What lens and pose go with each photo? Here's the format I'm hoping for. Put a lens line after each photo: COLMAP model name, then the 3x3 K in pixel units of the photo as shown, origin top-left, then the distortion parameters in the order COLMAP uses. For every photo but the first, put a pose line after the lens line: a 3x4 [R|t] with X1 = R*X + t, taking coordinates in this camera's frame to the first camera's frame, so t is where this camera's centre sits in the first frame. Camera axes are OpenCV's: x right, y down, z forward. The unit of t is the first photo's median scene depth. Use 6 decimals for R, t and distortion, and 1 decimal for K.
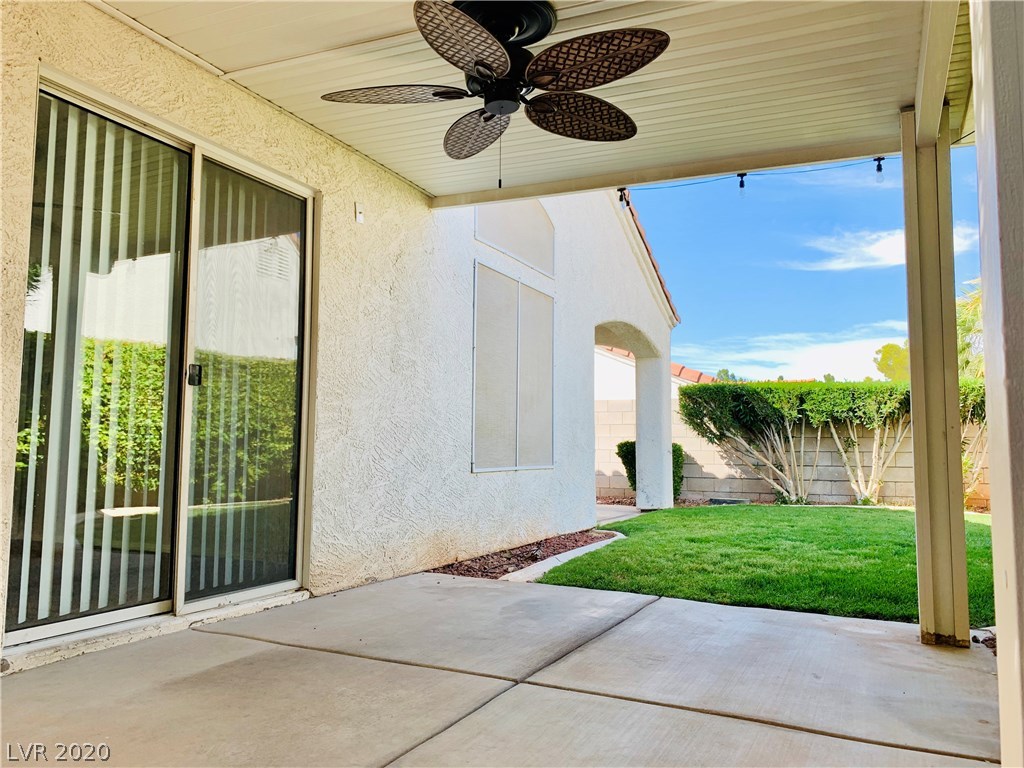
lens RADIAL K [[797.5, 0, 508.4], [0, 797.5, 377.2], [0, 0, 1]] dist [0.047588, -0.018607]
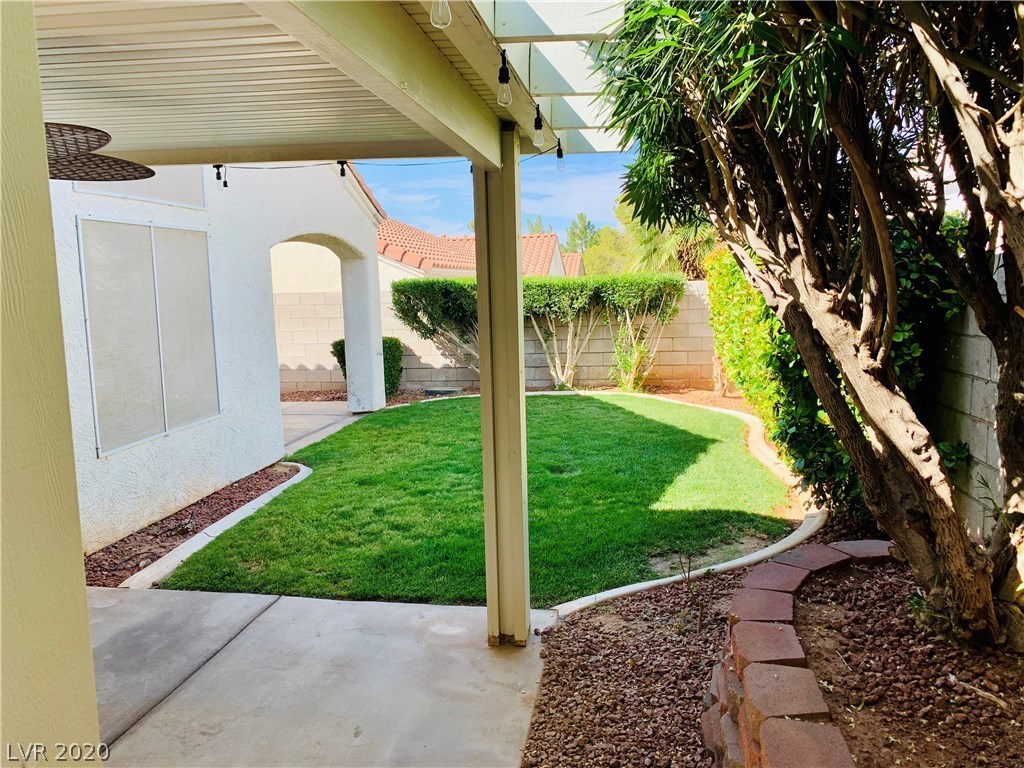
lens RADIAL K [[797.5, 0, 502.5], [0, 797.5, 378.5], [0, 0, 1]] dist [0.047588, -0.018607]
pose [[0.962272, -0.068002, 0.263453, 0.084100], [0.012752, 0.978473, 0.205983, -0.079342], [-0.271789, -0.194852, 0.942424, 0.010582]]
